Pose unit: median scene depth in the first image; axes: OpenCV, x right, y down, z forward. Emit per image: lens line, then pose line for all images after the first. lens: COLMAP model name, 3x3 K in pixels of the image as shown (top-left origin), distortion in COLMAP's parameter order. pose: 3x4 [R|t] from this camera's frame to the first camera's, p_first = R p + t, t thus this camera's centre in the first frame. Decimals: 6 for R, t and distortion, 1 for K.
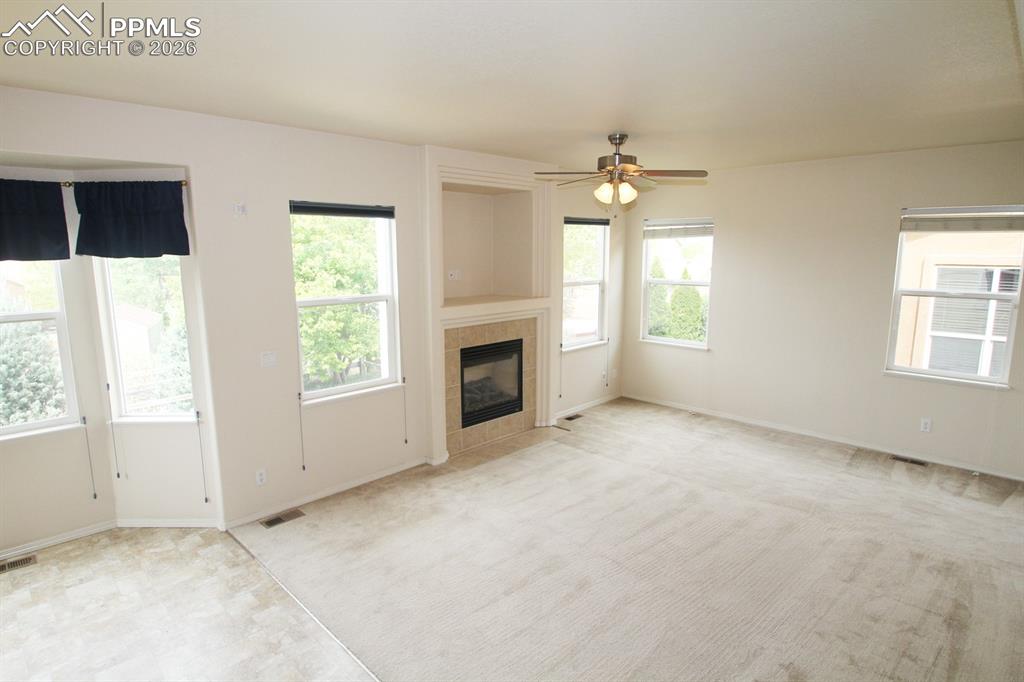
lens RADIAL K [[561.9, 0, 503.9], [0, 561.9, 343.8], [0, 0, 1]] dist [-0.001710, -0.010089]
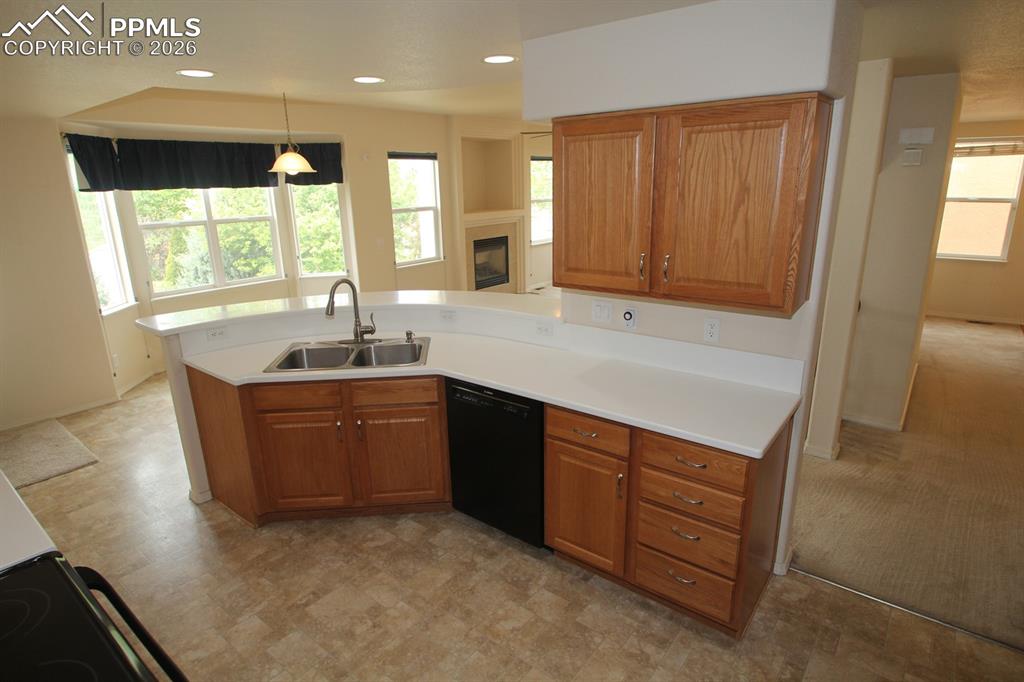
lens RADIAL K [[561.9, 0, 510.7], [0, 561.9, 340.2], [0, 0, 1]] dist [-0.001710, -0.010089]
pose [[0.993351, -0.053399, 0.101996, -0.130602], [0.042049, 0.993002, 0.110358, 0.104468], [-0.107175, -0.105335, 0.988645, -0.568527]]
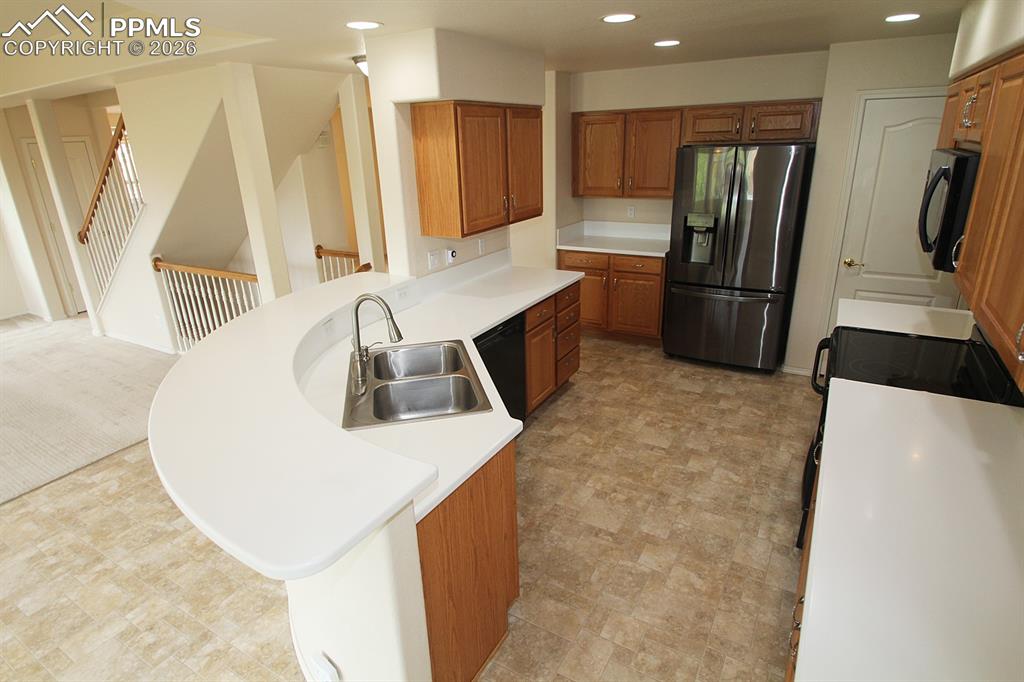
lens RADIAL K [[561.9, 0, 511.6], [0, 561.9, 334.8], [0, 0, 1]] dist [-0.001710, -0.010089]
pose [[-0.263795, -0.304211, 0.915351, -2.496251], [0.194008, 0.912838, 0.359287, -0.366642], [-0.944867, 0.272364, -0.181783, 2.087569]]
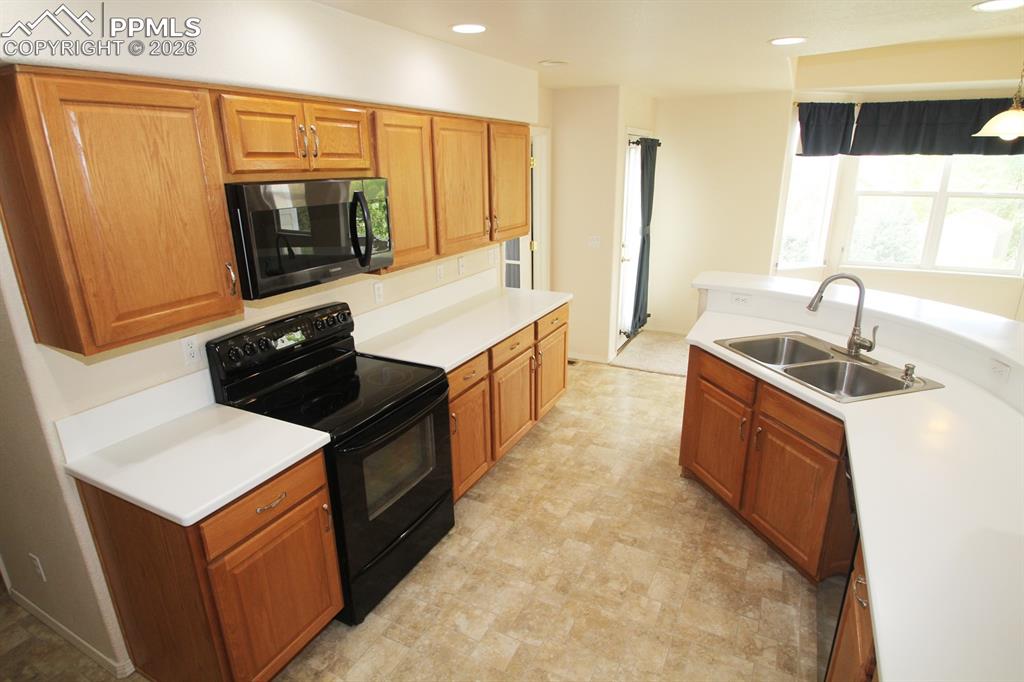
lens RADIAL K [[561.9, 0, 491.2], [0, 561.9, 337.5], [0, 0, 1]] dist [-0.001710, -0.010089]
pose [[0.285436, 0.284387, -0.915233, 1.025768], [-0.141562, 0.956997, 0.253215, -0.040652], [0.947885, 0.057286, 0.313419, 0.198646]]
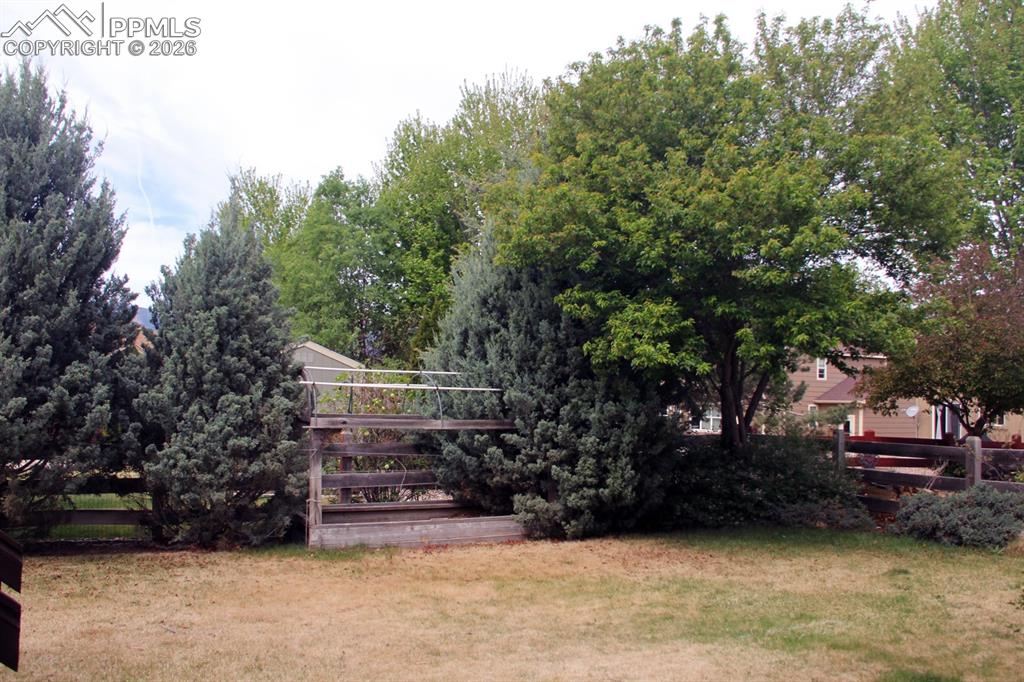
lens RADIAL K [[891.6, 0, 499.0], [0, 891.6, 351.5], [0, 0, 1]] dist [-0.157453, 0.159942]
pose [[0.951470, 0.022310, -0.306933, -0.660719], [-0.091608, 0.972688, -0.213274, 0.446731], [0.293792, 0.231041, 0.927527, 0.495477]]
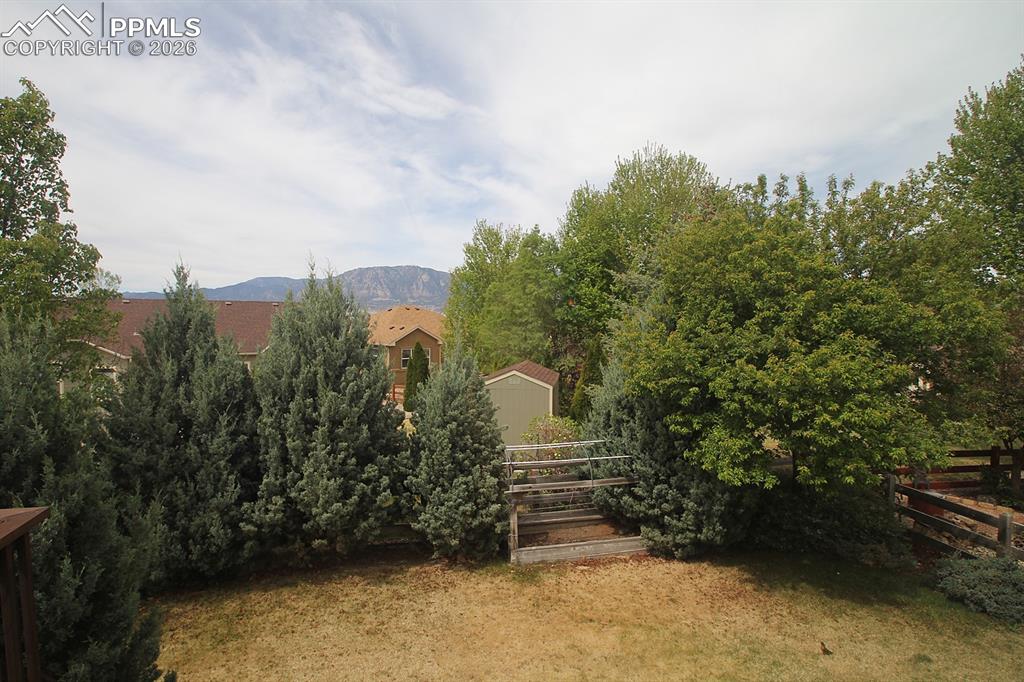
lens RADIAL K [[561.9, 0, 499.1], [0, 561.9, 350.3], [0, 0, 1]] dist [-0.001710, -0.010089]
pose [[0.835953, 0.045891, -0.546878, -0.608261], [-0.102586, 0.992000, -0.073568, -0.034690], [0.539127, 0.117601, 0.833973, 0.459324]]
